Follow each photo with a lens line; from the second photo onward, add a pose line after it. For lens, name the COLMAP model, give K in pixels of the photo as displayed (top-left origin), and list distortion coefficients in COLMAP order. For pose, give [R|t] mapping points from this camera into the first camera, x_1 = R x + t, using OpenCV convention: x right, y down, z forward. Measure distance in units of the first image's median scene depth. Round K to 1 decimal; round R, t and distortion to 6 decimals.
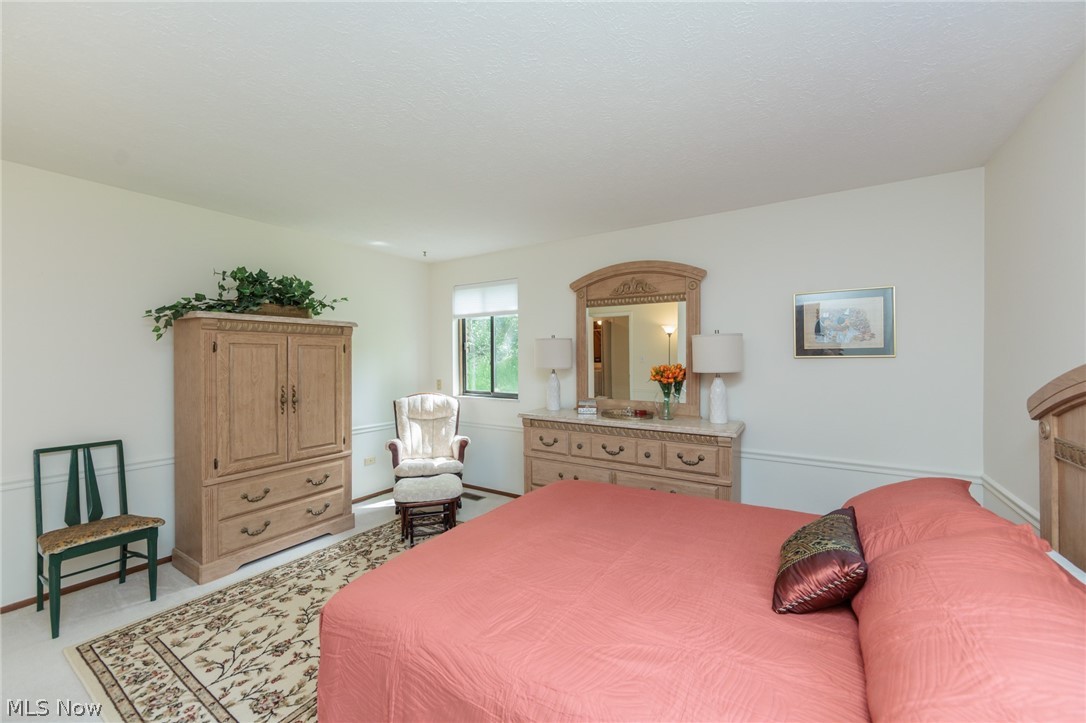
lens RADIAL K [[423.8, 0, 540.9], [0, 423.8, 360.8], [0, 0, 1]] dist [-0.003571, 0.000103]
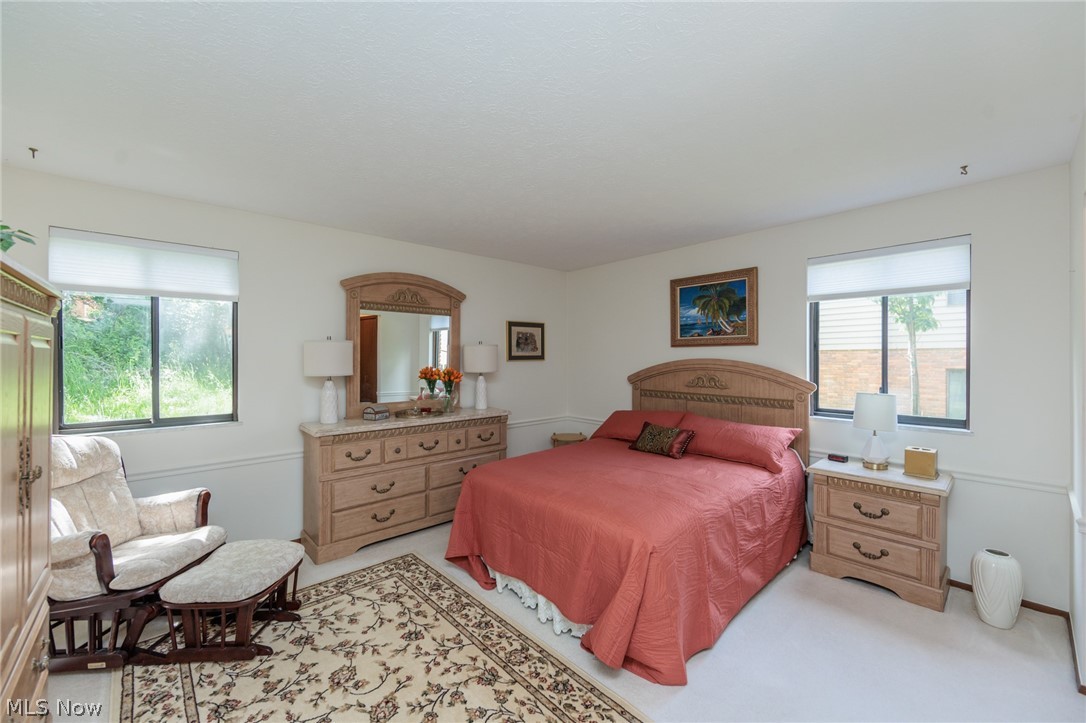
lens RADIAL K [[423.8, 0, 546.9], [0, 423.8, 359.0], [0, 0, 1]] dist [-0.003571, 0.000103]
pose [[0.257891, -0.007261, 0.966147, -0.806135], [-0.001338, 0.999968, 0.007873, -0.025485], [-0.966173, -0.003323, 0.257873, 0.405850]]
